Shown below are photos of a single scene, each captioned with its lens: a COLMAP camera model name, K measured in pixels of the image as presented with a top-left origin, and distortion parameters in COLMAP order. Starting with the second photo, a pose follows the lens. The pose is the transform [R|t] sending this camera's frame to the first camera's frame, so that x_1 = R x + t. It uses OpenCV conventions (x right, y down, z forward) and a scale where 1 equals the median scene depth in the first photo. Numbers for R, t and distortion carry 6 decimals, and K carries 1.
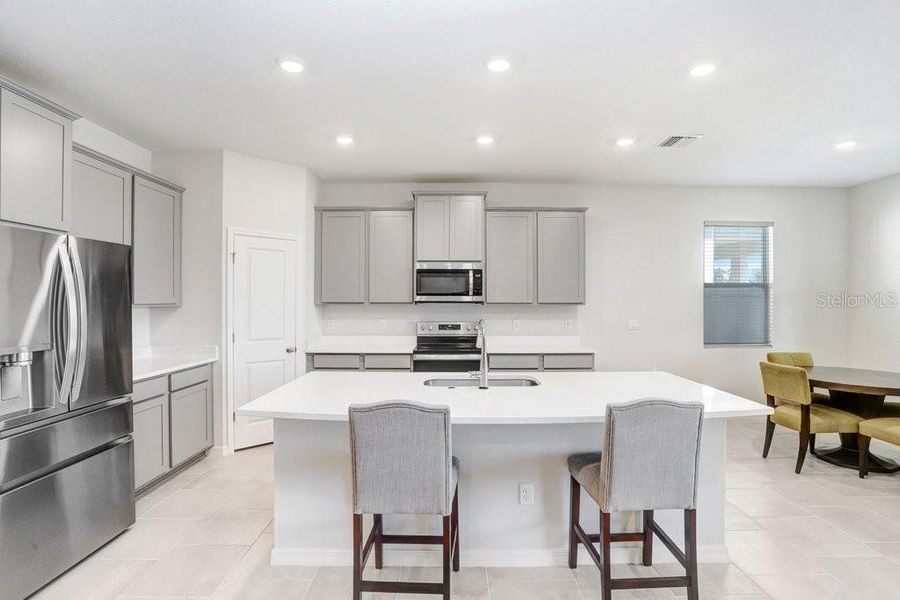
lens RADIAL K [[440.2, 0, 451.9], [0, 440.2, 324.2], [0, 0, 1]] dist [-0.035175, 0.001584]
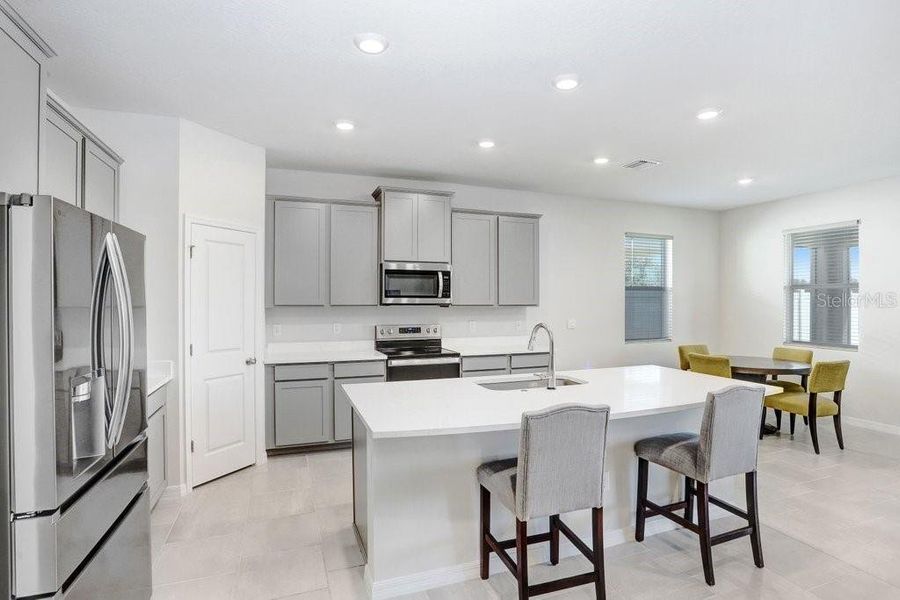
lens RADIAL K [[483.8, 0, 453.2], [0, 483.8, 299.5], [0, 0, 1]] dist [-0.022722, -0.001218]
pose [[0.944995, 0.002760, 0.327072, -0.271827], [0.014816, 0.998577, -0.051234, -0.006110], [-0.326748, 0.053262, 0.943609, -0.013021]]
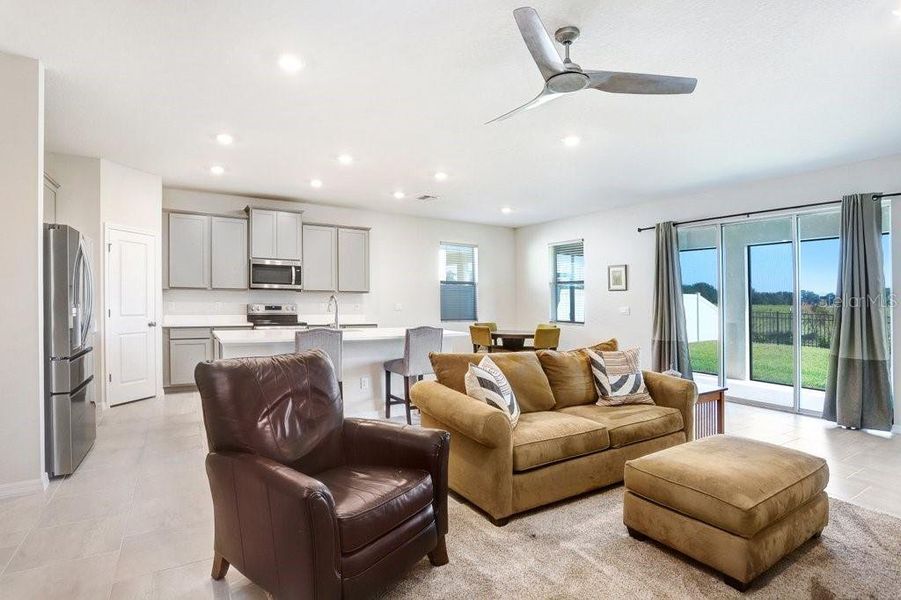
lens RADIAL K [[440.7, 0, 421.6], [0, 440.7, 310.3], [0, 0, 1]] dist [-0.035175, 0.001584]
pose [[0.883101, -0.000910, 0.469181, -0.243544], [0.014266, 0.999588, -0.024912, 0.054638], [-0.468965, 0.028693, 0.882750, -0.395995]]
